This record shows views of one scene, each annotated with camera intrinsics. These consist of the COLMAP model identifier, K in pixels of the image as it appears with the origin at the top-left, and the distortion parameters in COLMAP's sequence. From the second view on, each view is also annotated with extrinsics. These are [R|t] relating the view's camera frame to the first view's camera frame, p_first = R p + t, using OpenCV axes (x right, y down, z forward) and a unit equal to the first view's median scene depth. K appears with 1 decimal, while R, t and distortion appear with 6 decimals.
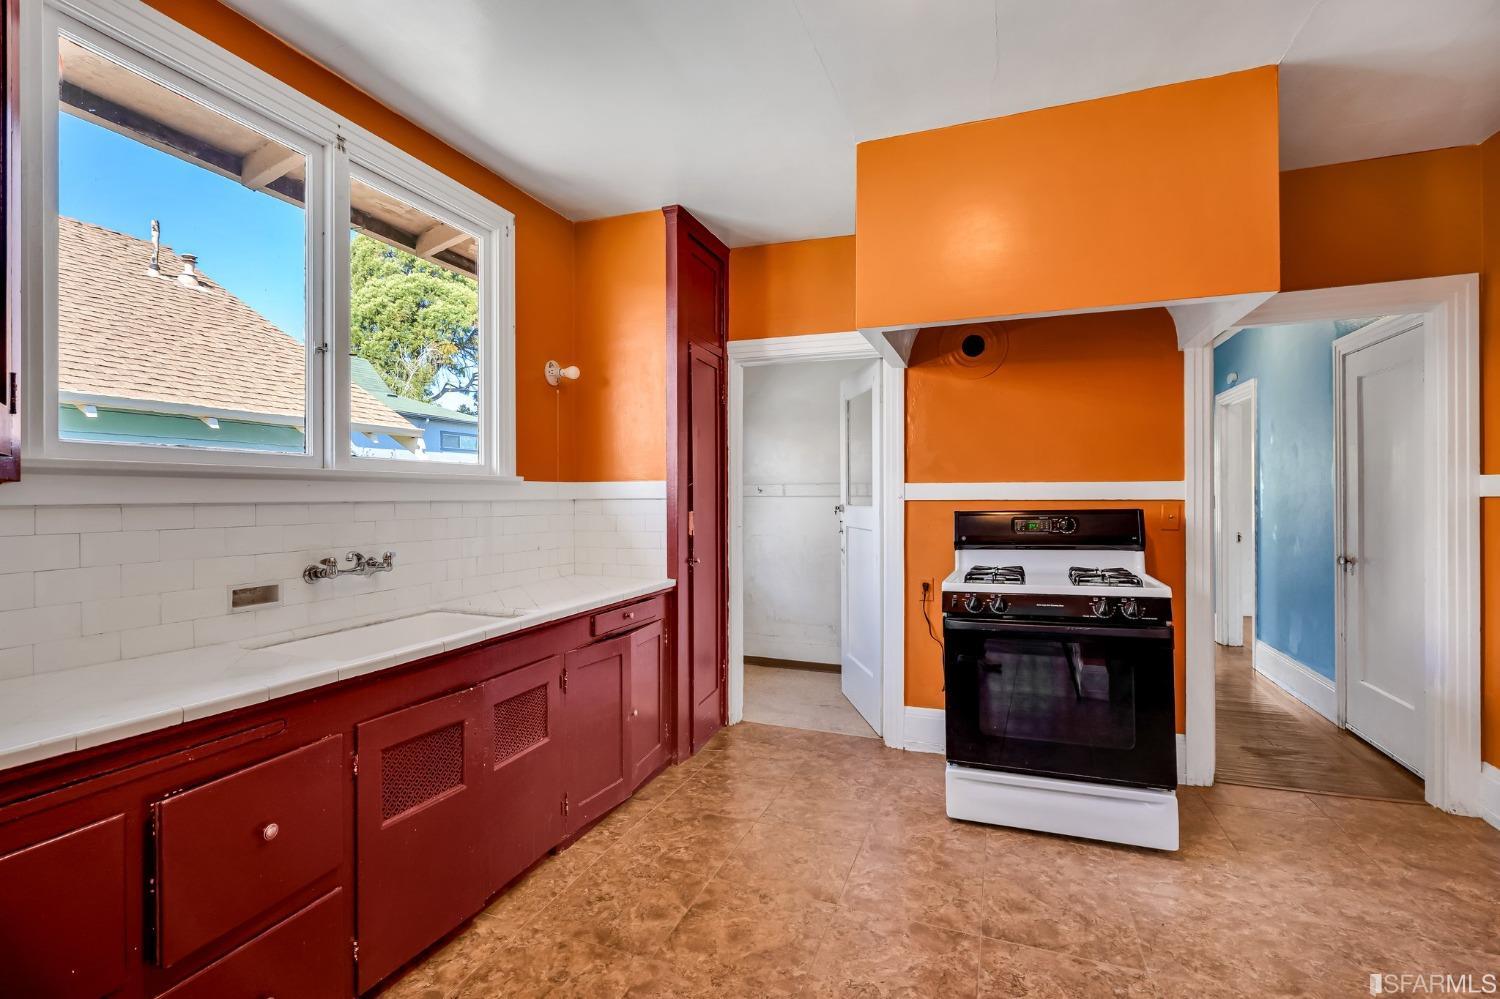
lens RADIAL K [[681.6, 0, 741.0], [0, 681.6, 498.6], [0, 0, 1]] dist [-0.003743, 0.000686]
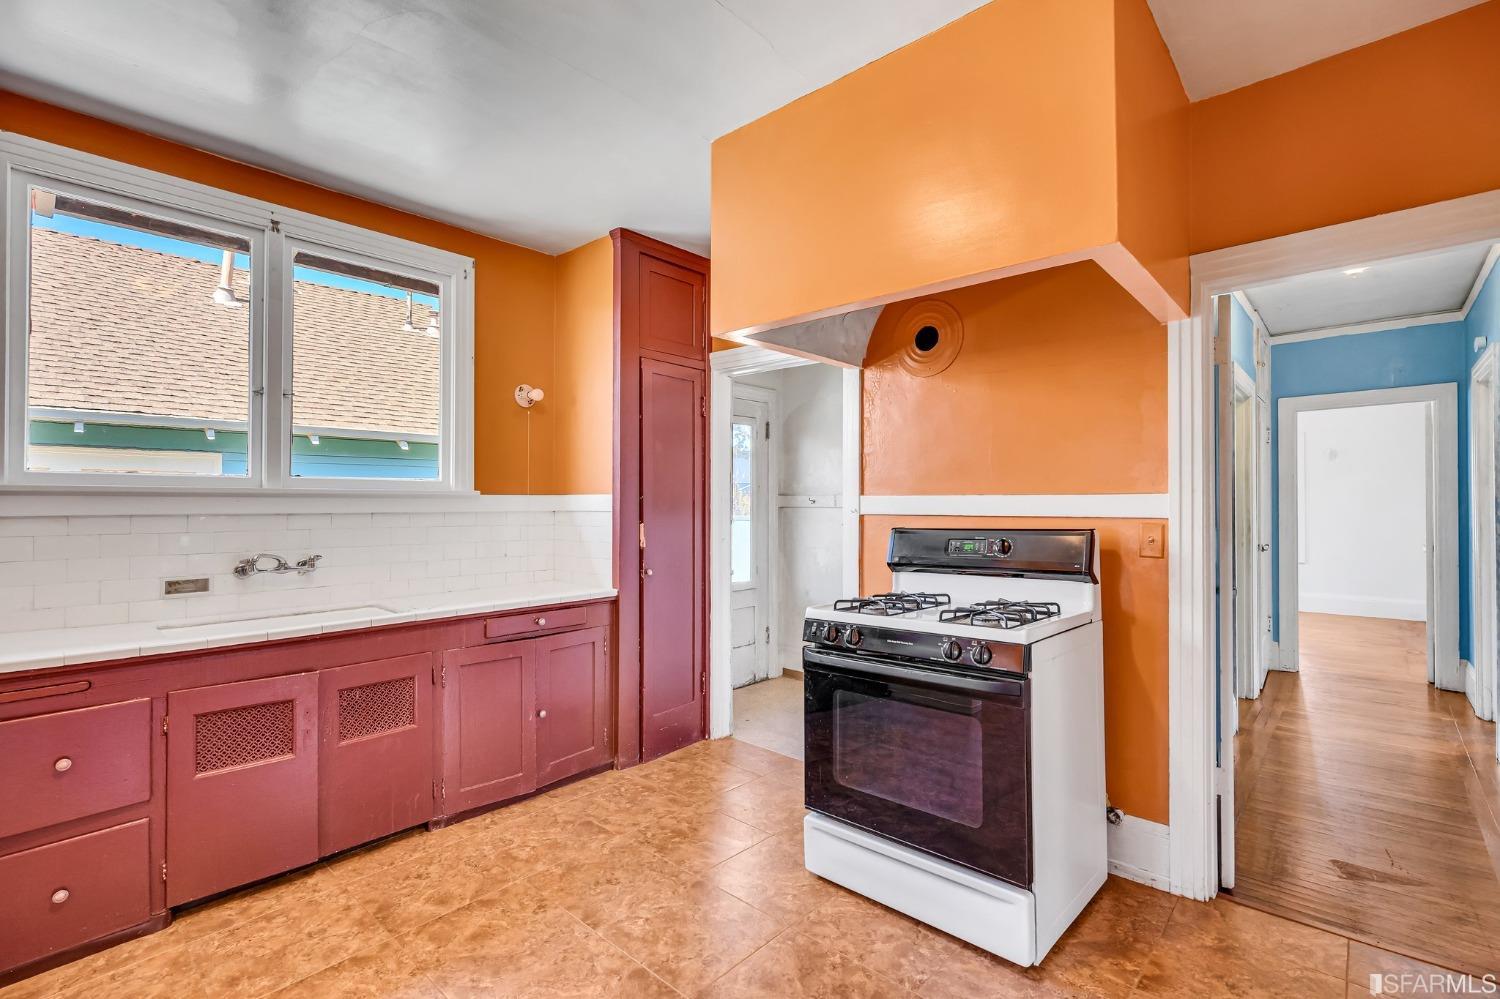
lens RADIAL K [[681.6, 0, 745.5], [0, 681.6, 498.6], [0, 0, 1]] dist [-0.003743, 0.000686]
pose [[0.931891, 0.001540, -0.362736, 0.496797], [-0.004539, 0.999962, -0.007415, -0.013197], [0.362711, 0.008557, 0.931863, 0.115819]]
